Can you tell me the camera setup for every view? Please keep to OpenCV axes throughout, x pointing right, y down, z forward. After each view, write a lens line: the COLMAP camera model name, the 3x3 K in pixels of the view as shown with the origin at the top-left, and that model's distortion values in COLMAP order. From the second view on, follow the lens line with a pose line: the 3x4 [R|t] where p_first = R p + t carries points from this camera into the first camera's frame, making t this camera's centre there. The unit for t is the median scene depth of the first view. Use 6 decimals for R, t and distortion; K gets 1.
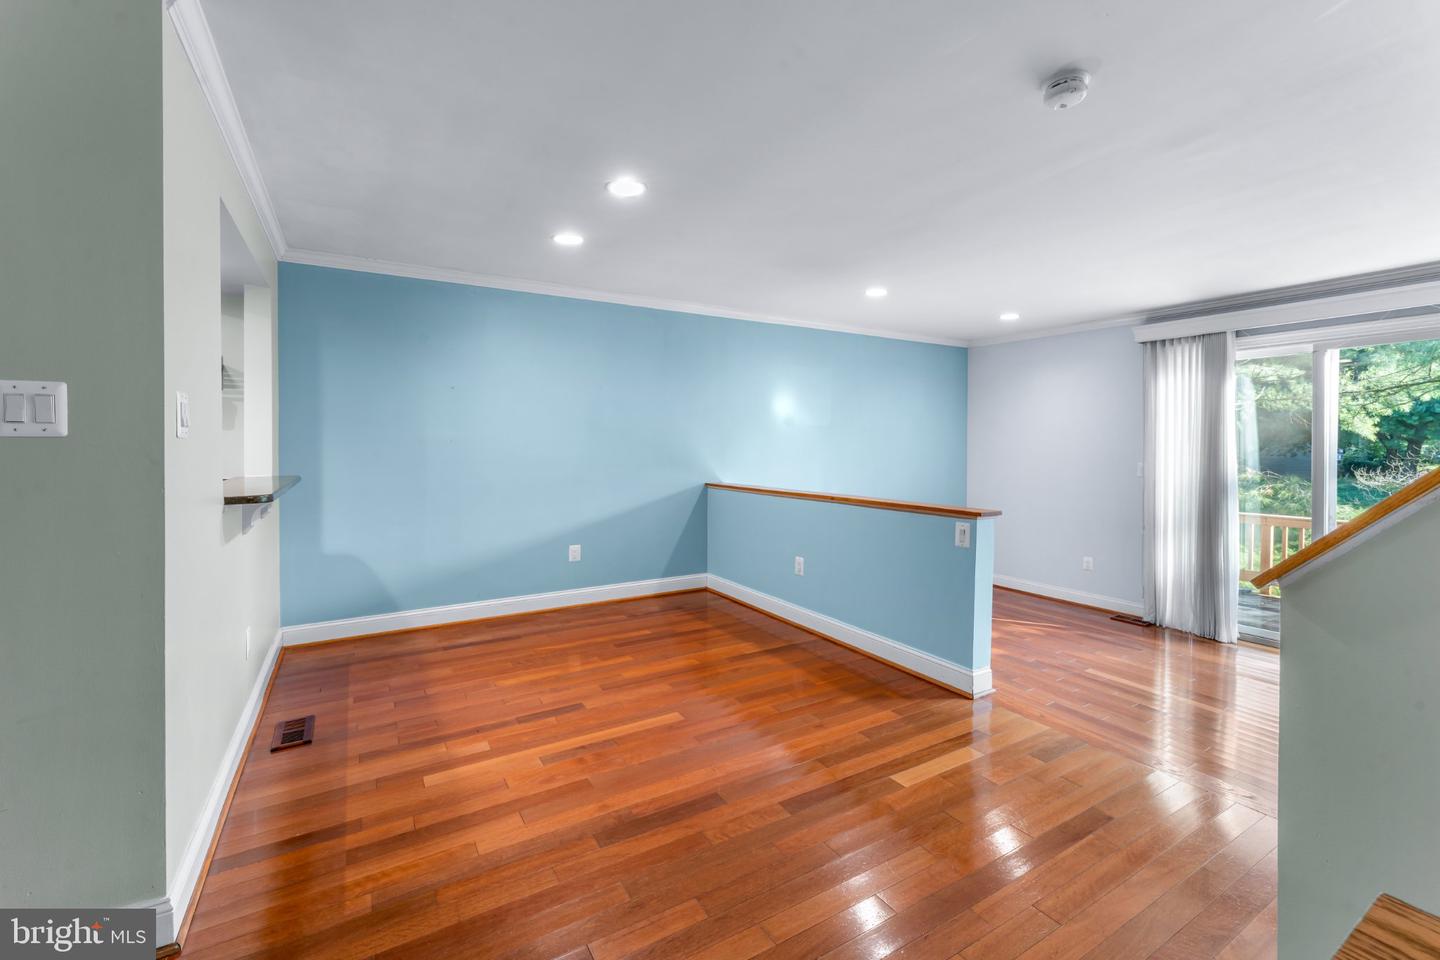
lens RADIAL K [[613.5, 0, 725.5], [0, 613.5, 448.3], [0, 0, 1]] dist [0.002233, 0.000046]
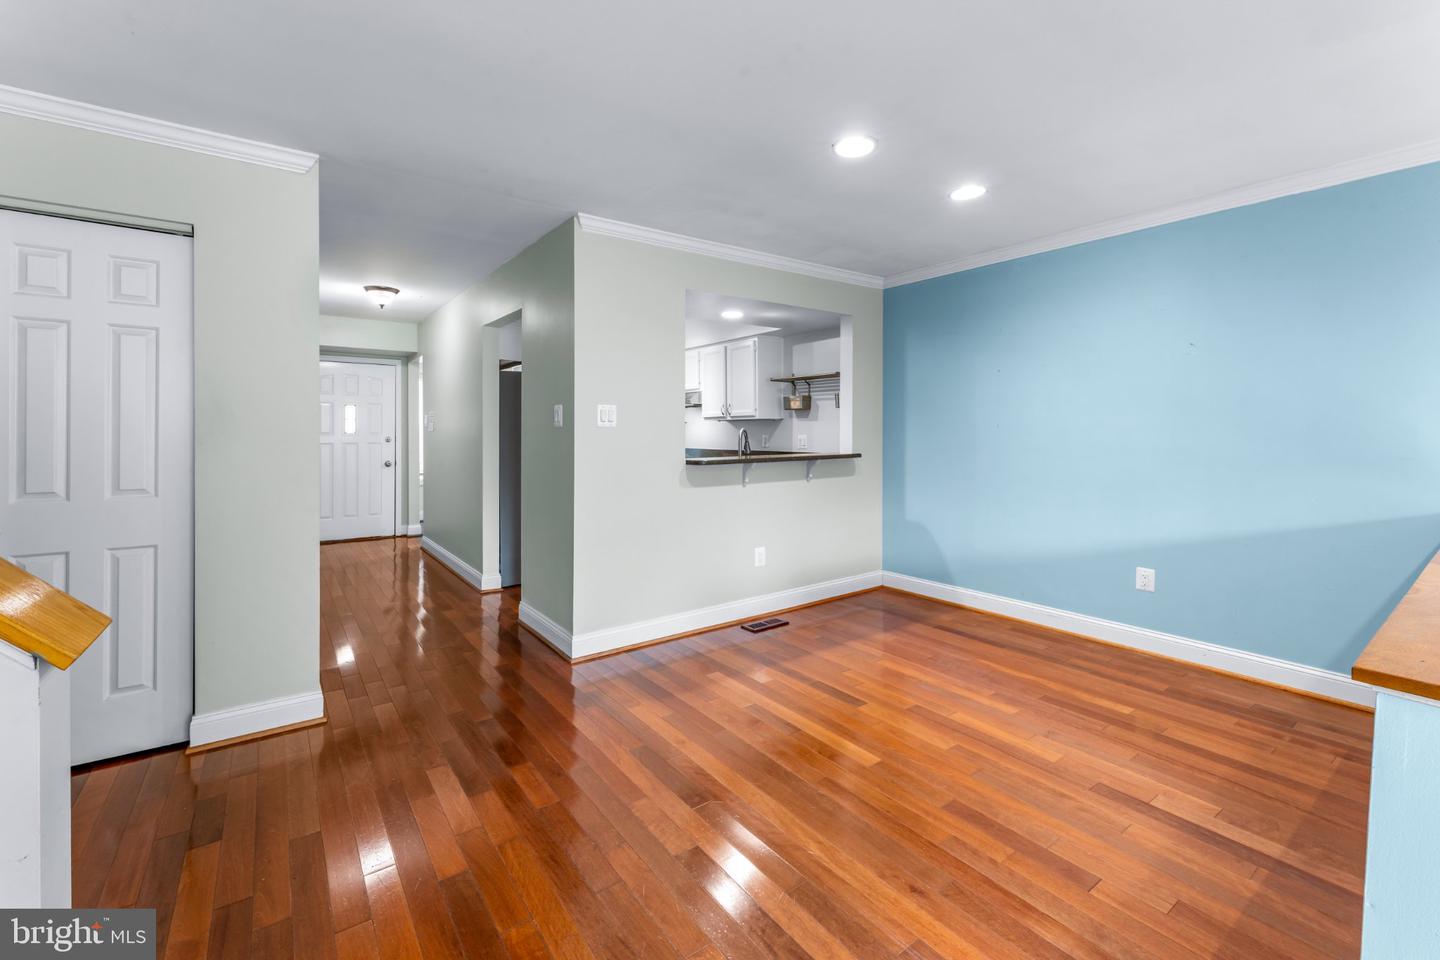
lens RADIAL K [[613.5, 0, 719.7], [0, 613.5, 431.2], [0, 0, 1]] dist [0.002233, 0.000046]
pose [[0.081911, -0.000391, -0.996640, 0.520337], [-0.002688, 0.999996, -0.000613, -0.001934], [0.996636, 0.002729, 0.081909, 0.526322]]
